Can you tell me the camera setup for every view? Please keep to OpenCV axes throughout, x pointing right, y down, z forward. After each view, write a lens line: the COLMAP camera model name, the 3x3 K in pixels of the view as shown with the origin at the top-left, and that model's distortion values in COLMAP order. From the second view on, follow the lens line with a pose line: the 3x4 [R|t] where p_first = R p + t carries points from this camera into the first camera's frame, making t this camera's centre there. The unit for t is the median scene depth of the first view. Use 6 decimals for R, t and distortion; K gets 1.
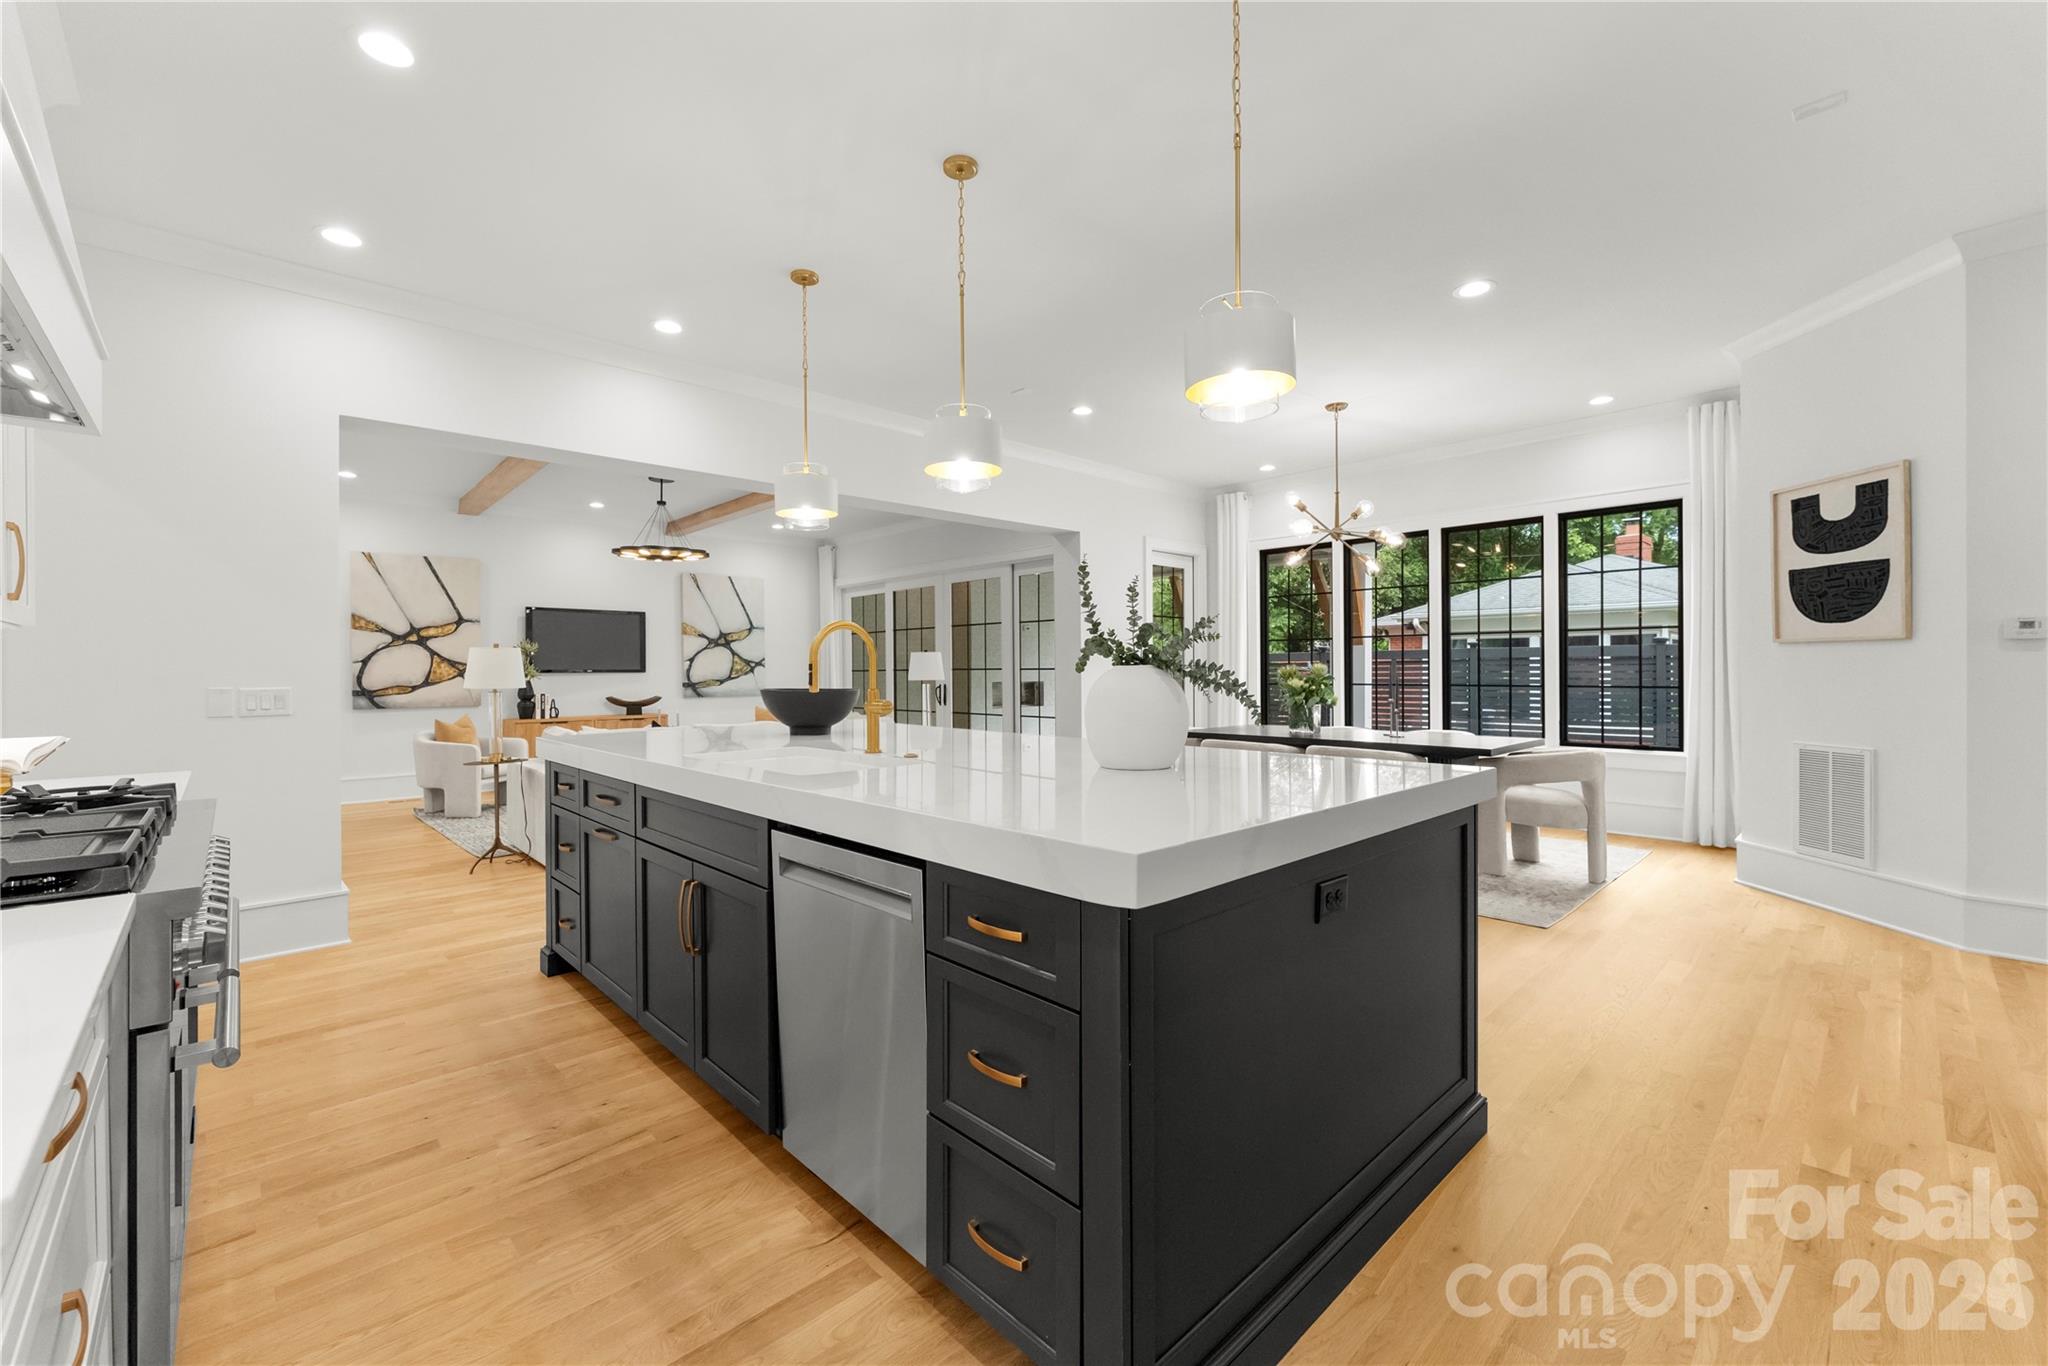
lens RADIAL K [[835.0, 0, 1021.9], [0, 835.0, 673.8], [0, 0, 1]] dist [-0.001173, -0.000289]
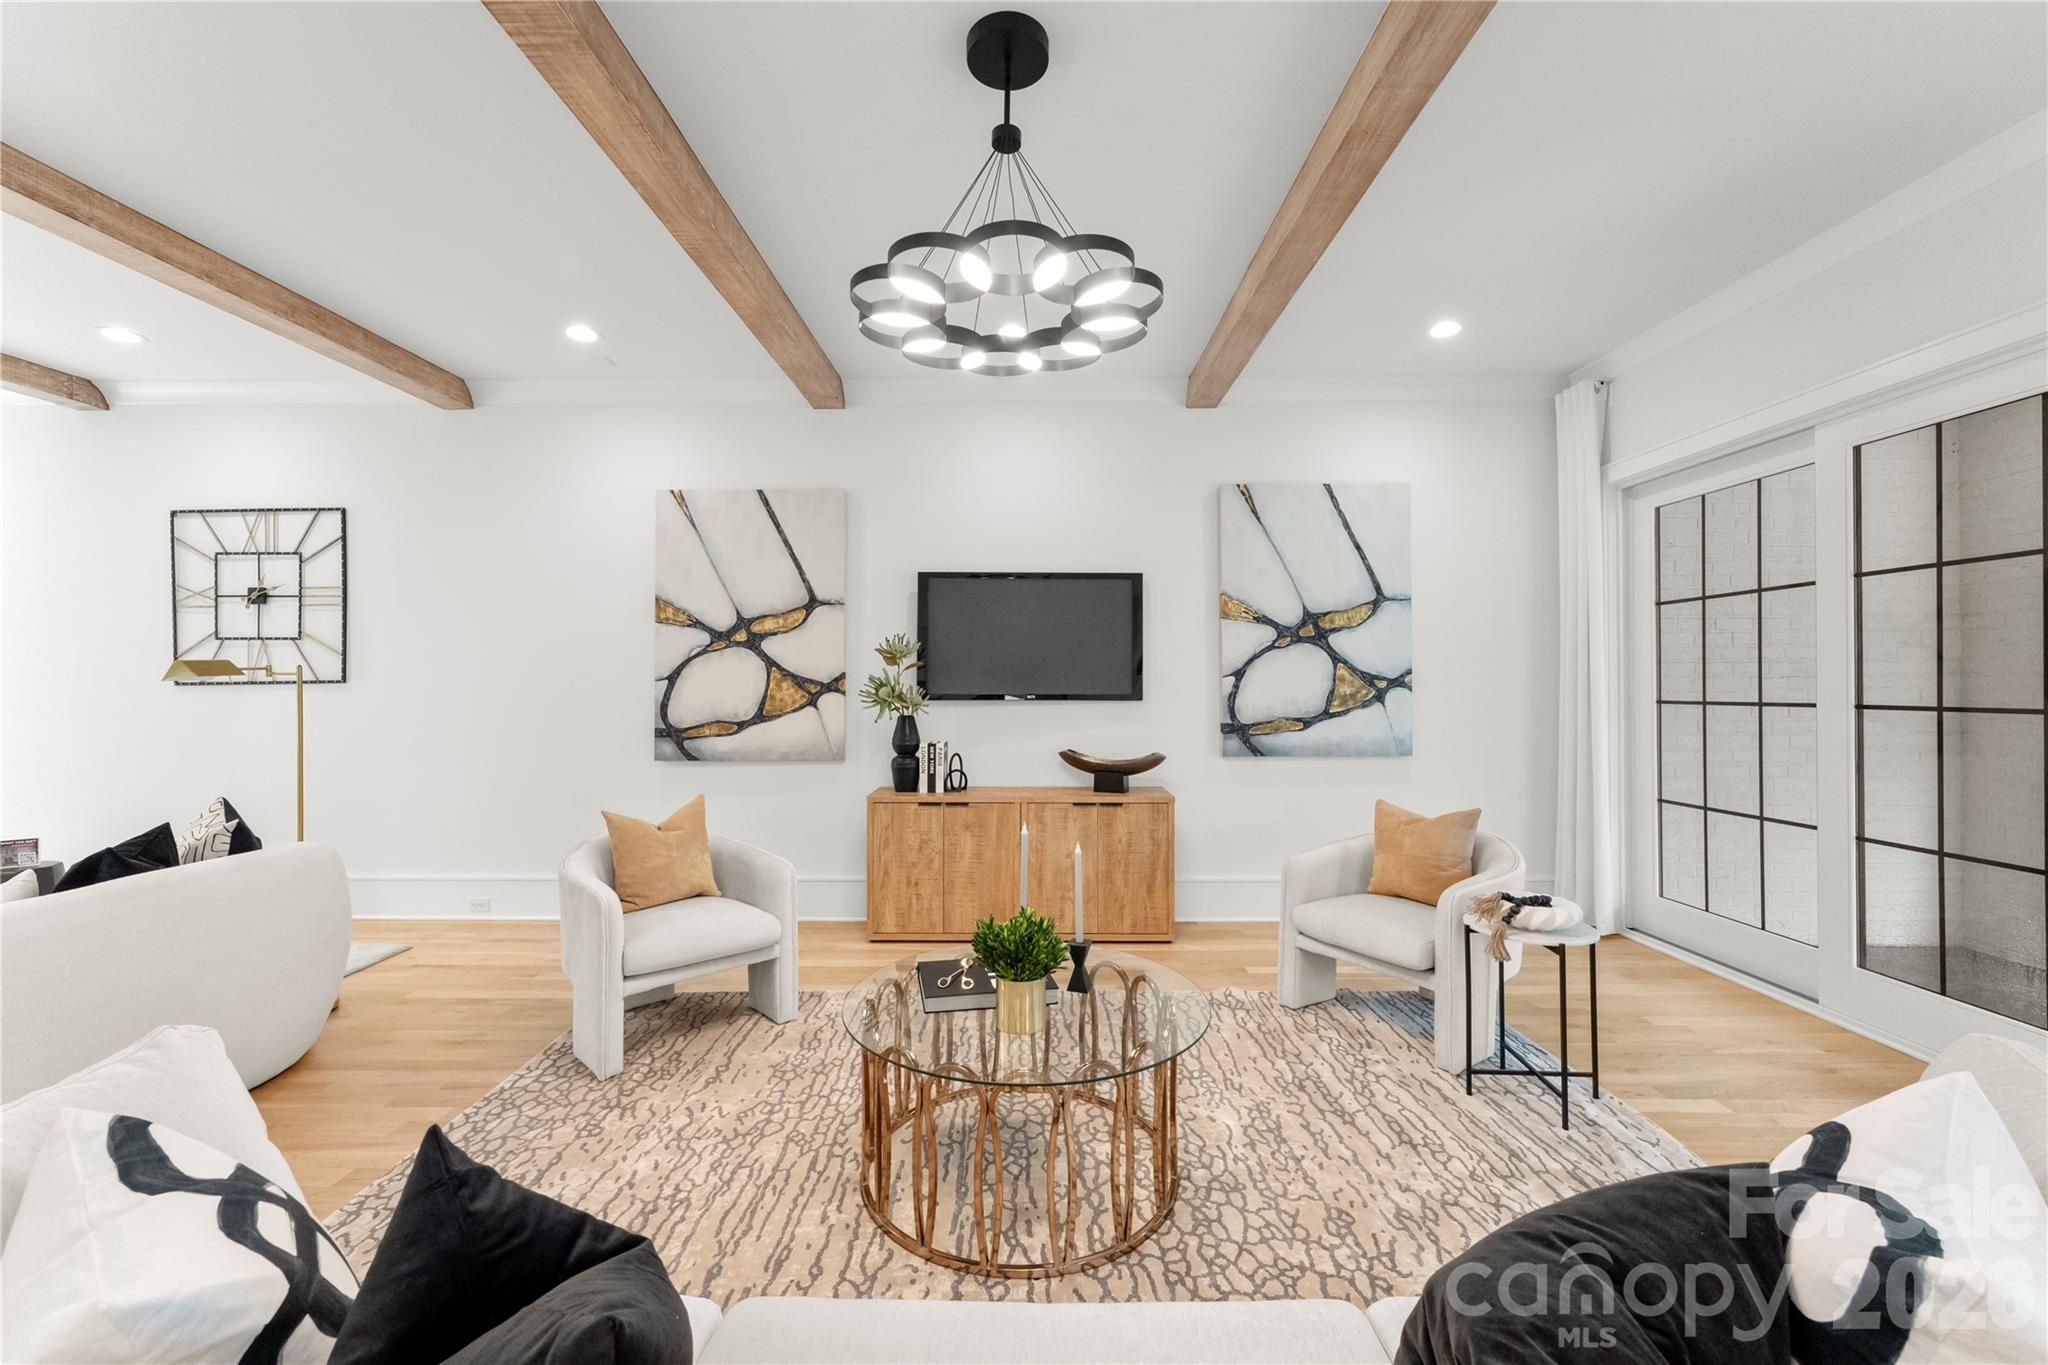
lens RADIAL K [[835.0, 0, 1015.6], [0, 835.0, 664.8], [0, 0, 1]] dist [-0.001173, -0.000289]
pose [[0.718649, -0.005353, -0.695352, -0.201090], [-0.008197, 0.999836, -0.016169, -0.015866], [0.695325, 0.017320, 0.718487, 0.708443]]
